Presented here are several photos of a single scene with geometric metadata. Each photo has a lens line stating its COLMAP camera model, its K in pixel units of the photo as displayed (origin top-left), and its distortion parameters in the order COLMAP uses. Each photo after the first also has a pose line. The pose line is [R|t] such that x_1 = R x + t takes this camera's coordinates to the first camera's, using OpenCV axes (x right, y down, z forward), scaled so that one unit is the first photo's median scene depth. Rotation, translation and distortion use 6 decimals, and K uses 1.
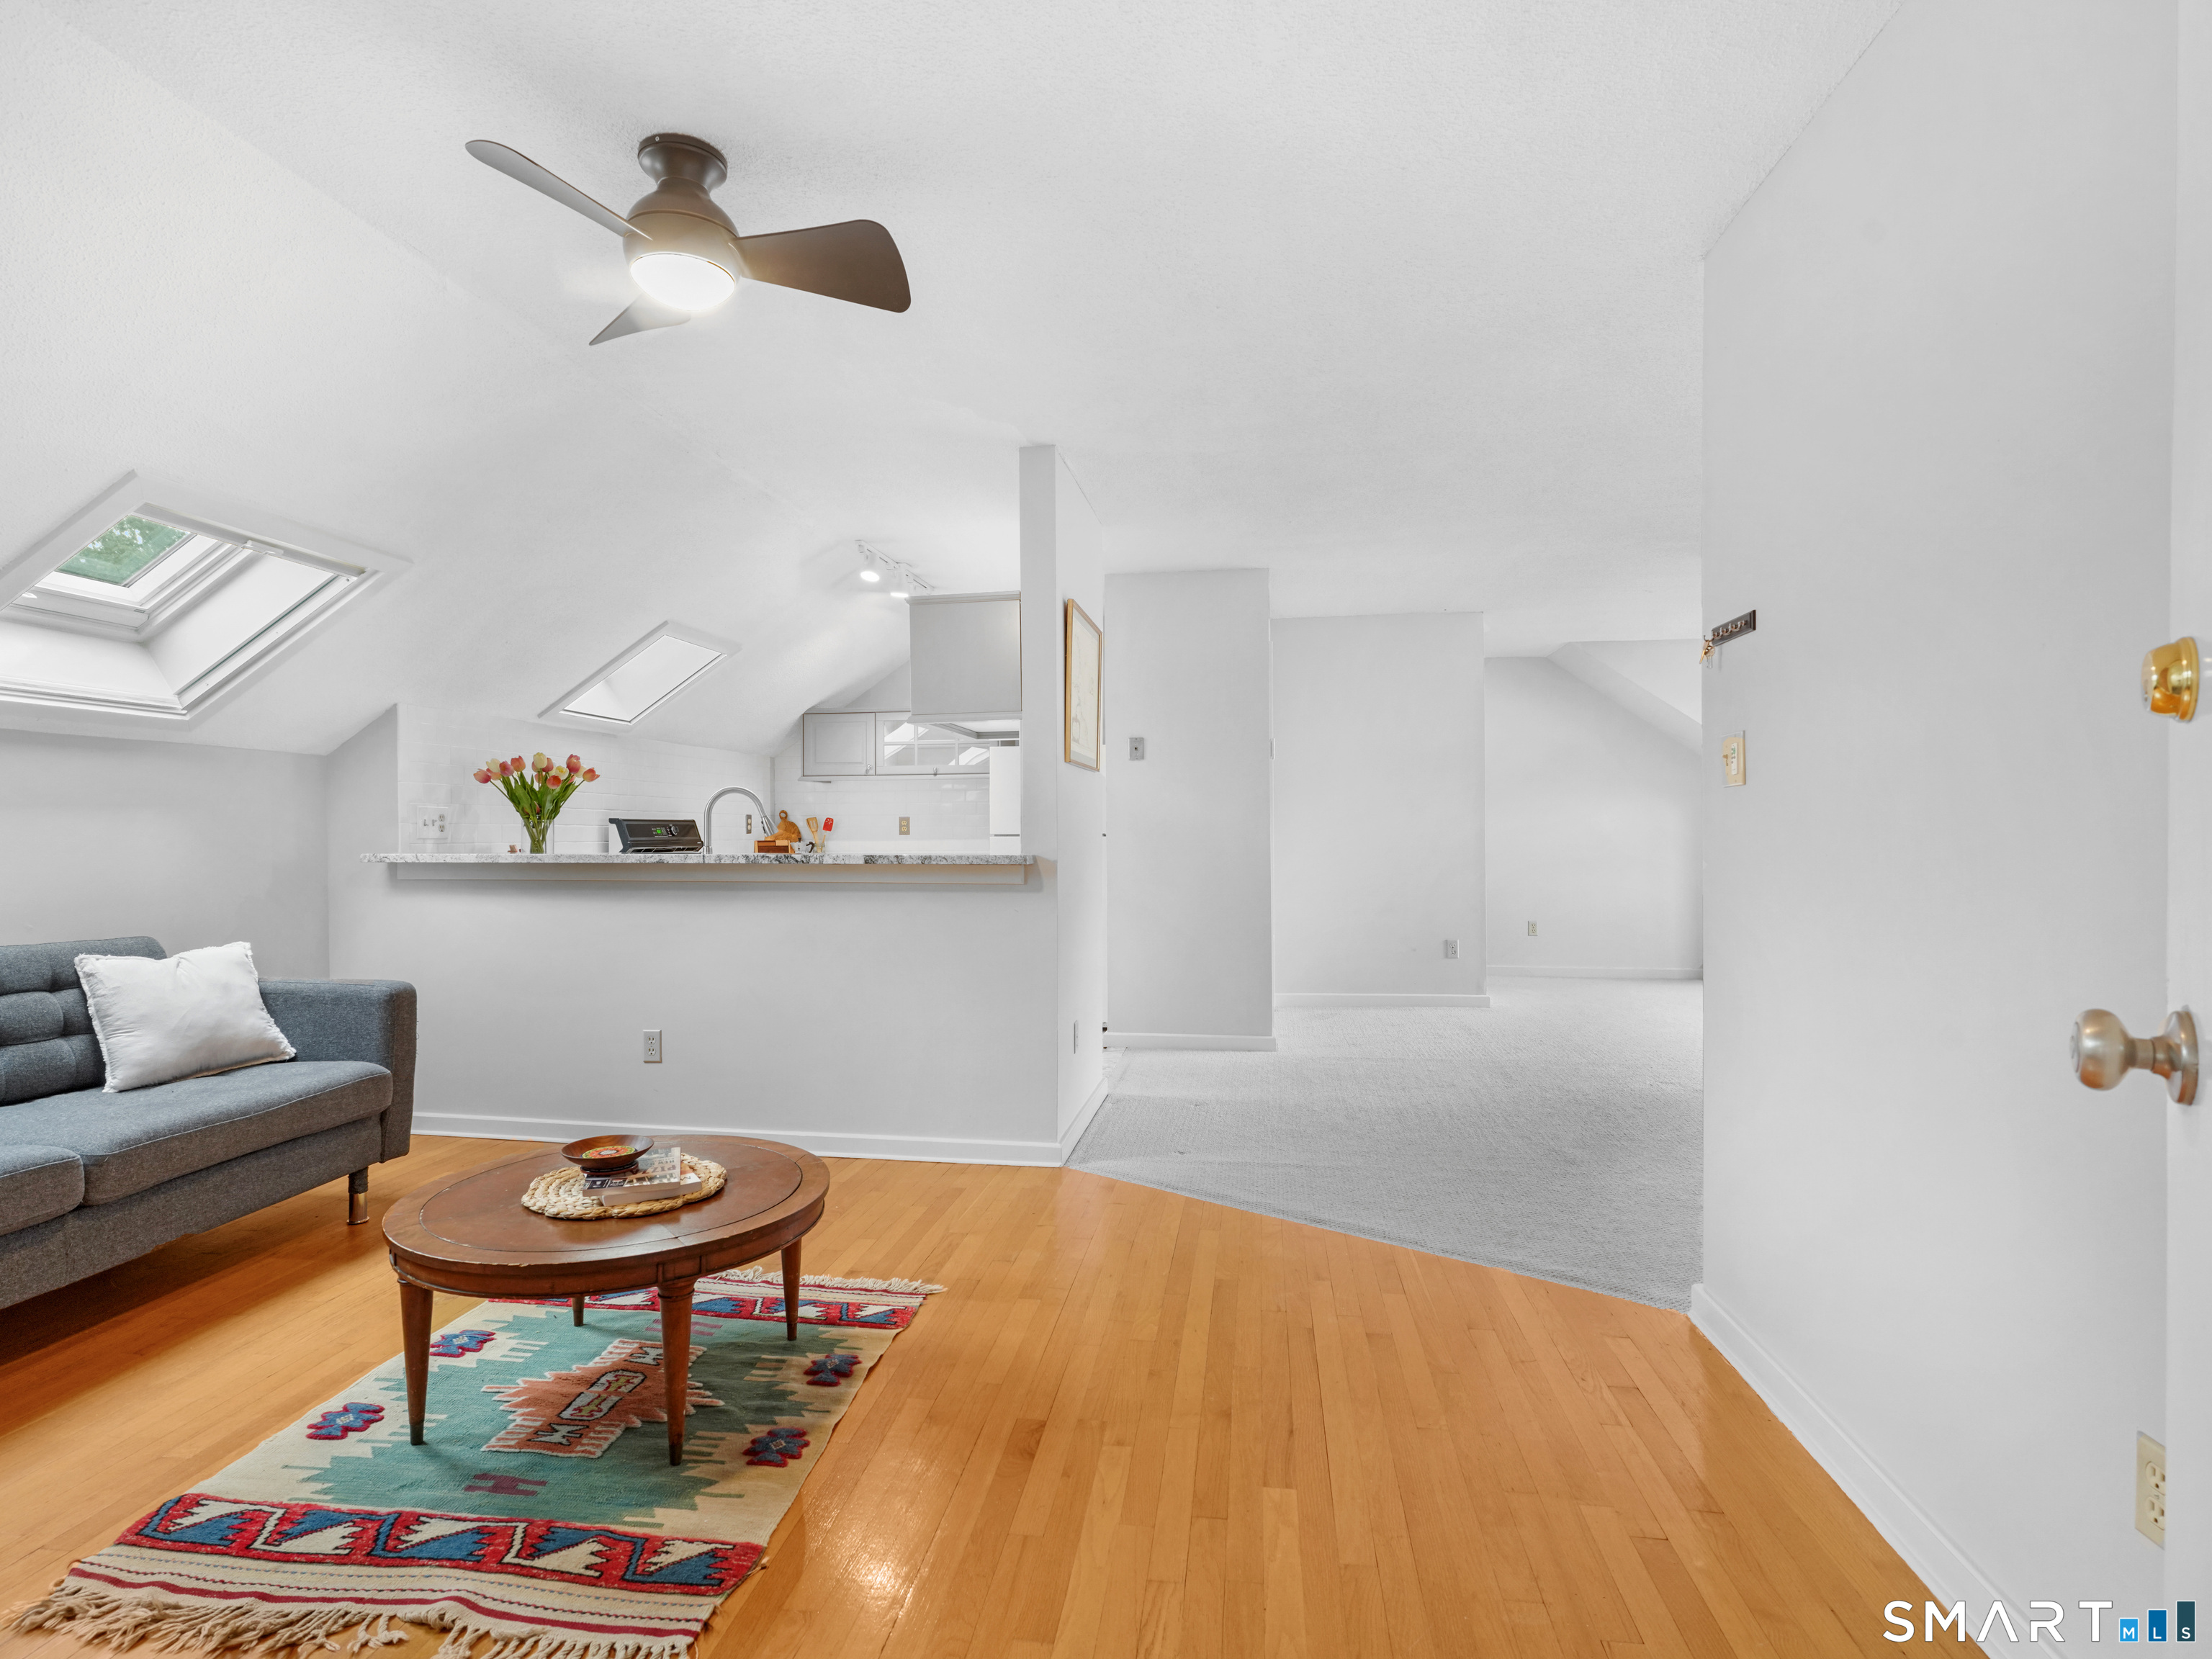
lens RADIAL K [[1189.2, 0, 1091.0], [0, 1189.2, 830.5], [0, 0, 1]] dist [-0.004289, 0.014200]
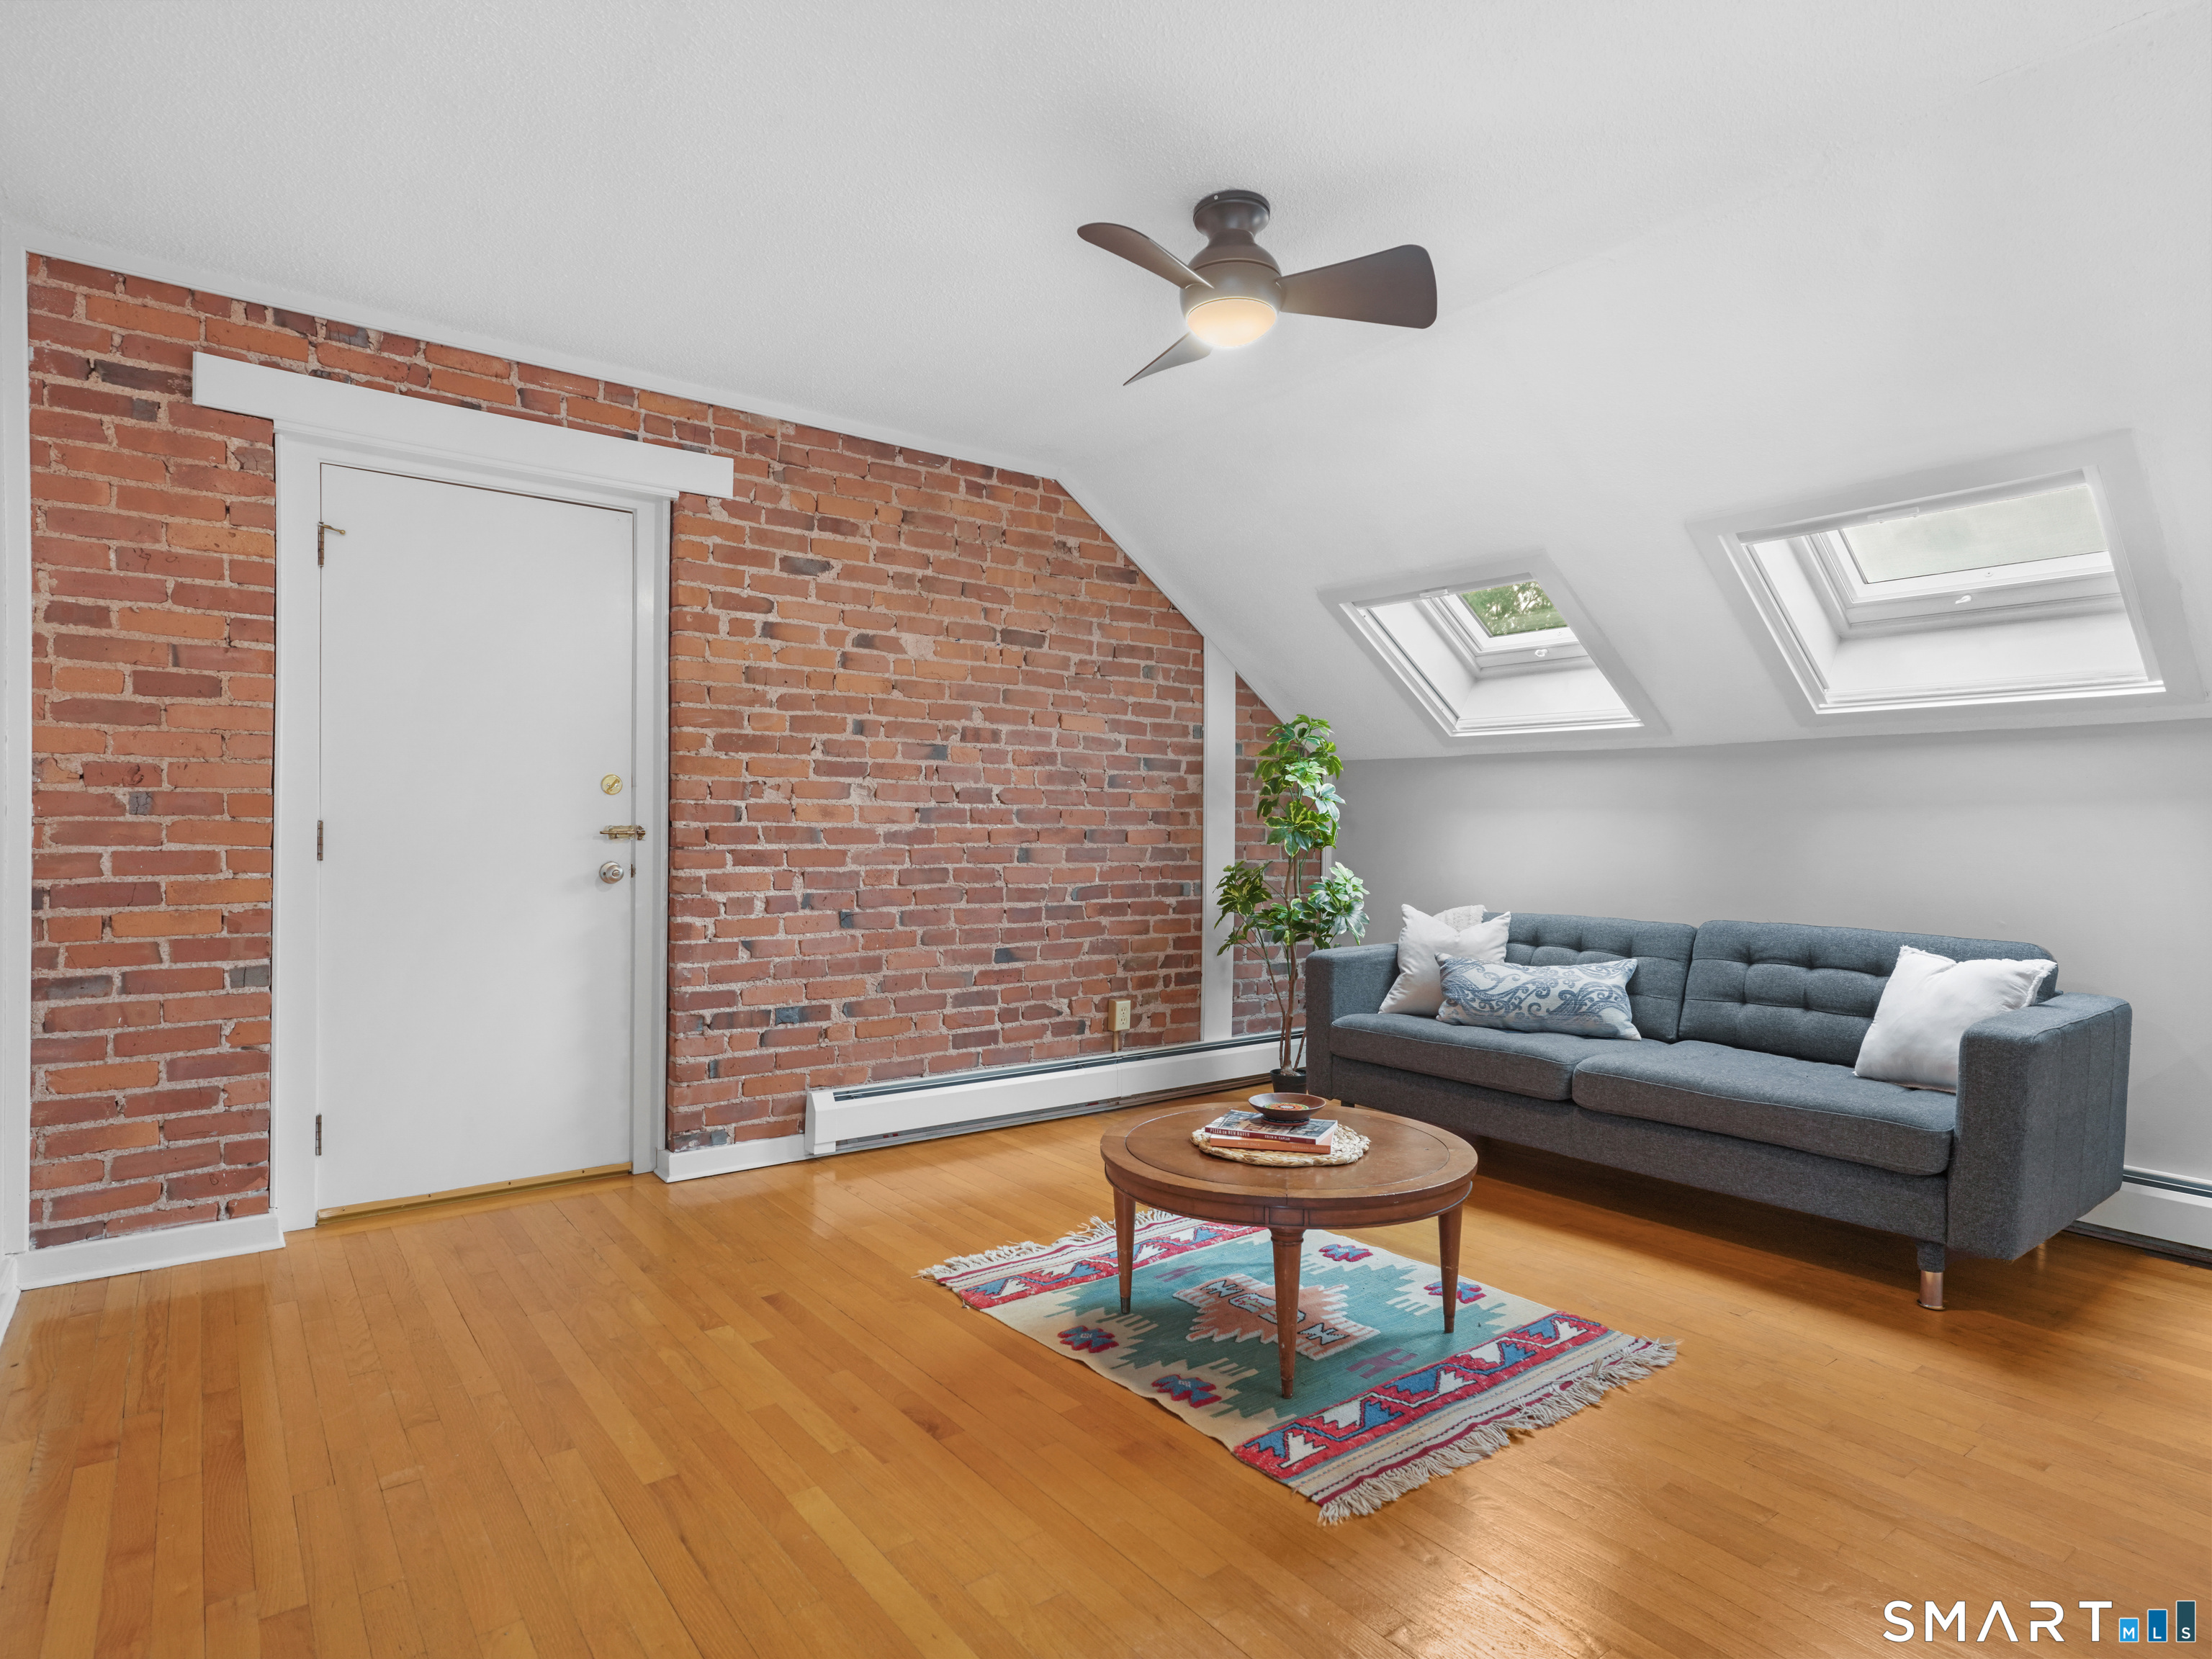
lens RADIAL K [[1189.2, 0, 1103.2], [0, 1189.2, 825.9], [0, 0, 1]] dist [-0.004289, 0.014200]
pose [[-0.701907, -0.004716, -0.712253, 0.327541], [-0.006696, 0.999978, -0.000022, 0.003672], [0.712238, 0.004754, -0.701922, 1.051658]]
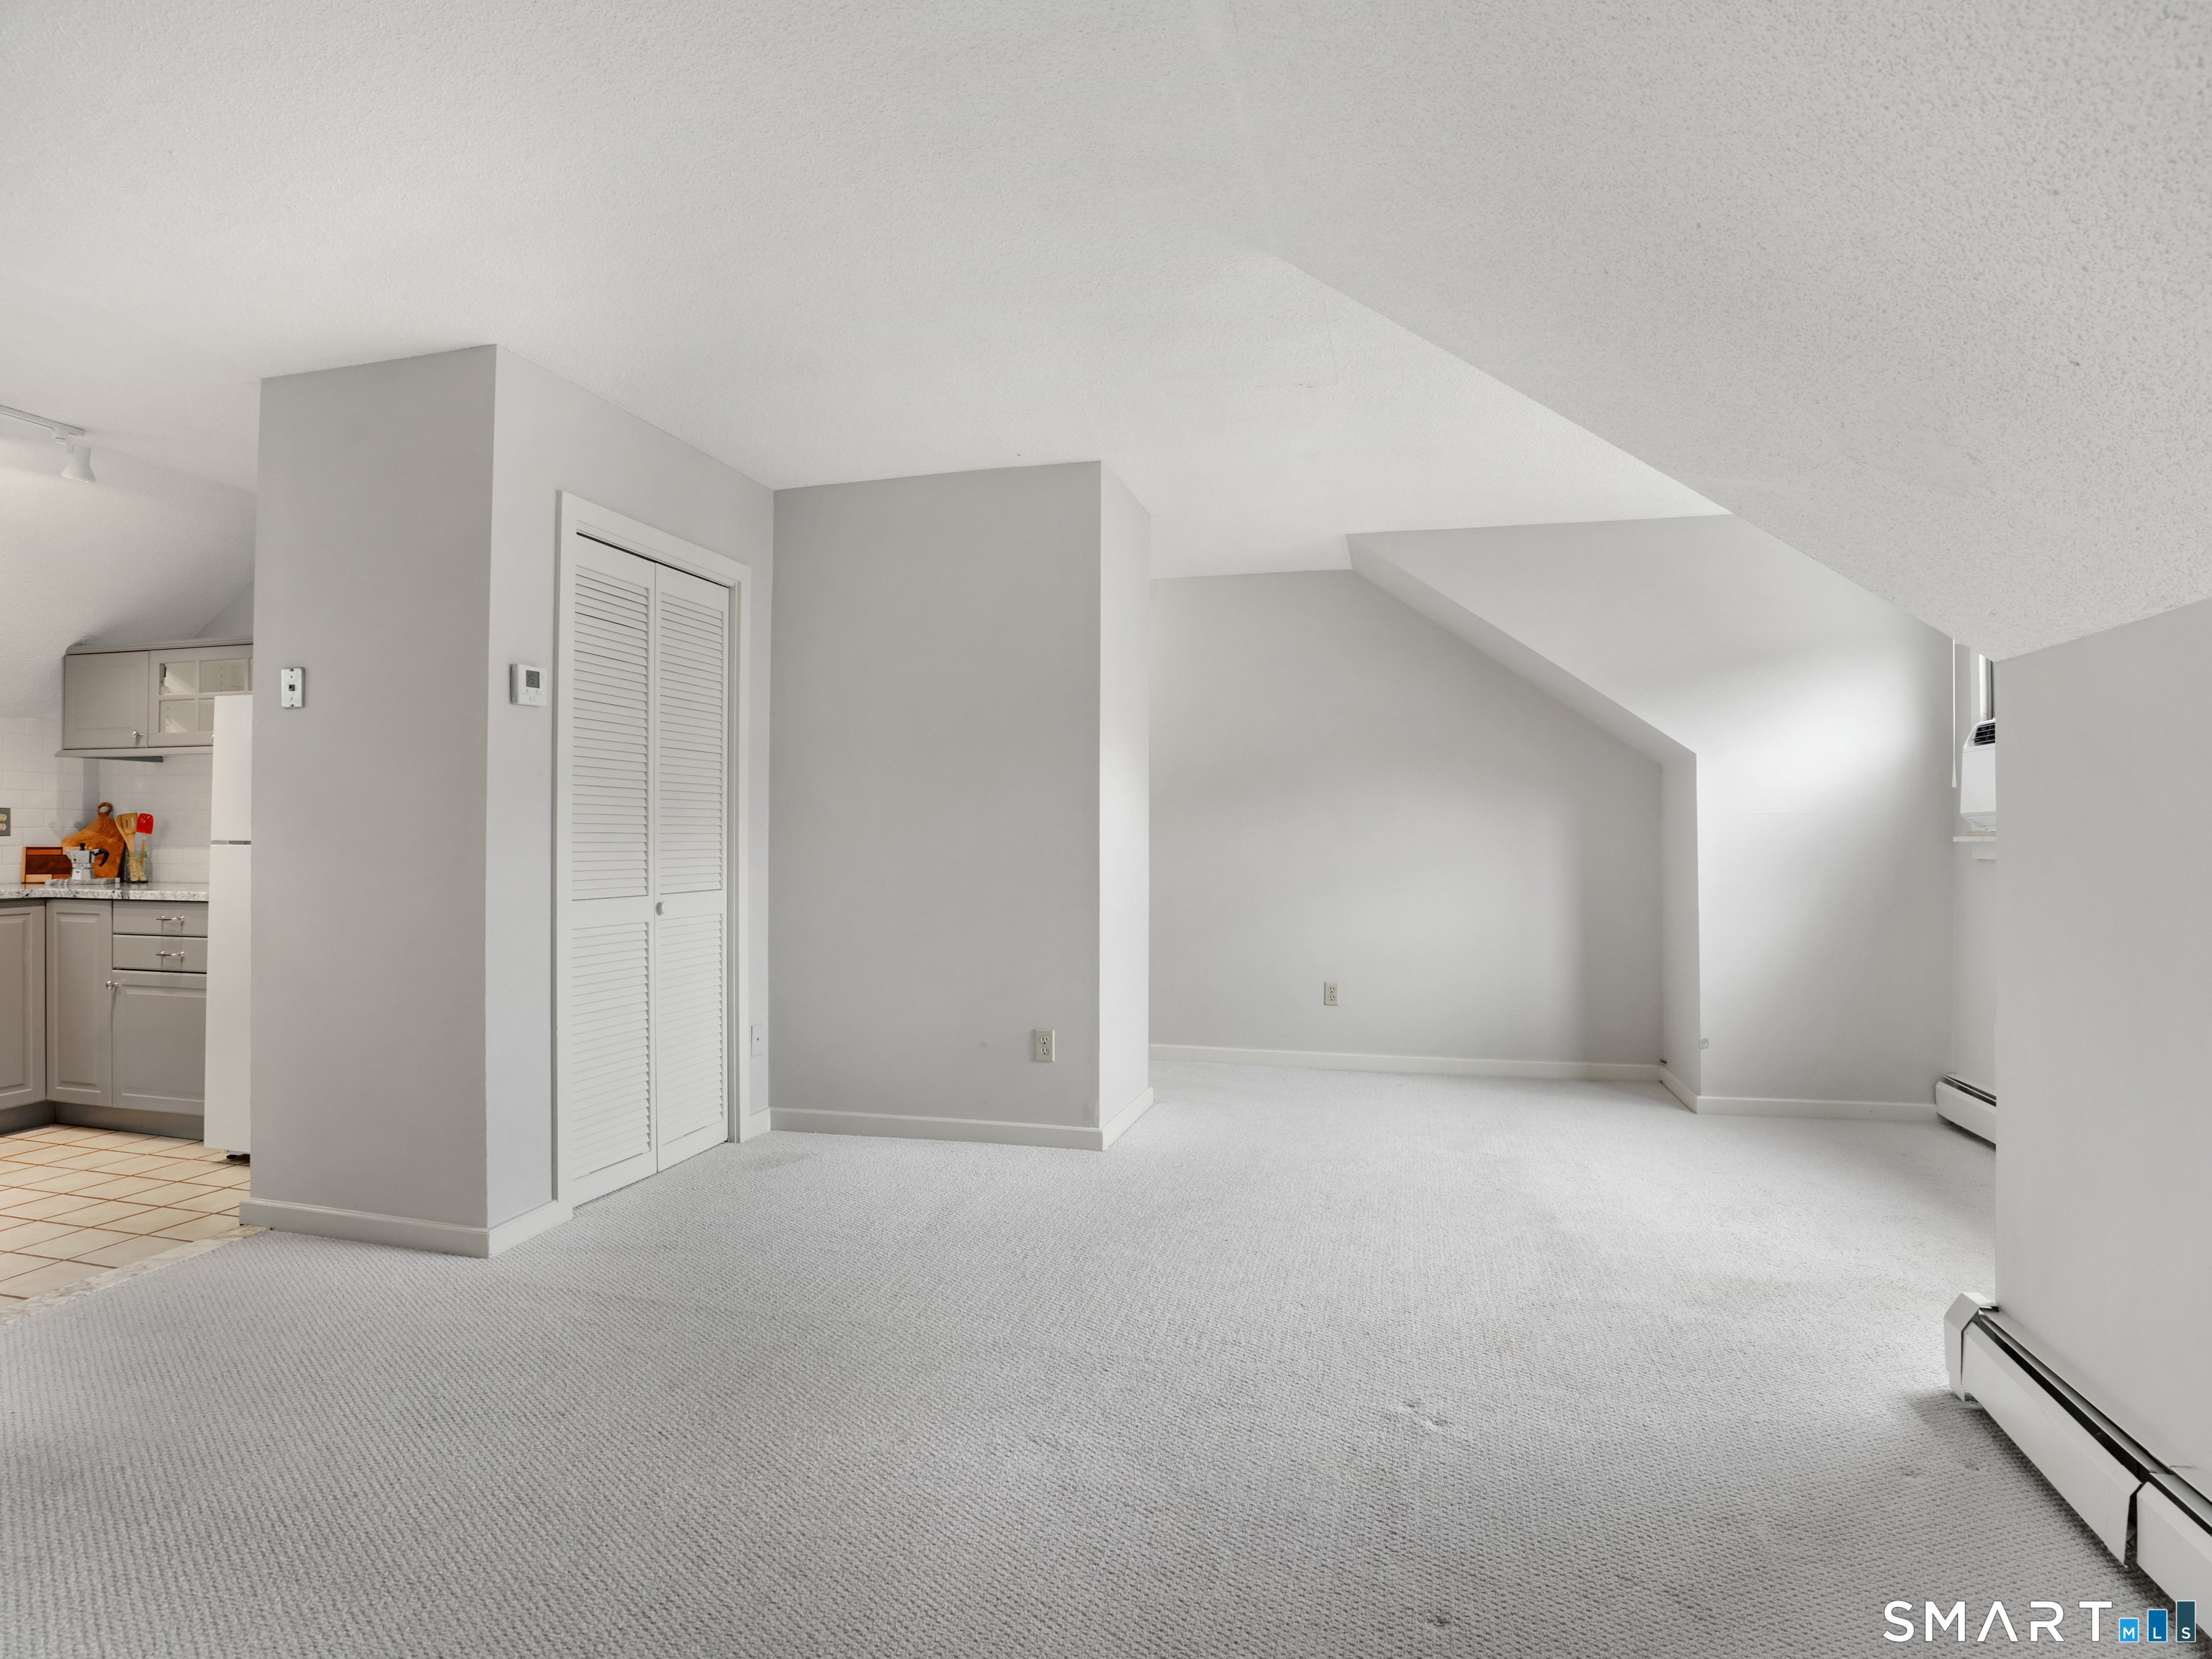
lens RADIAL K [[1221.7, 0, 1095.8], [0, 1221.7, 818.8], [0, 0, 1]] dist [-0.045240, 0.007039]
pose [[0.994302, 0.005736, -0.106448, 0.754695], [-0.007365, 0.999862, -0.014921, -0.003474], [0.106348, 0.015620, 0.994206, 0.790410]]
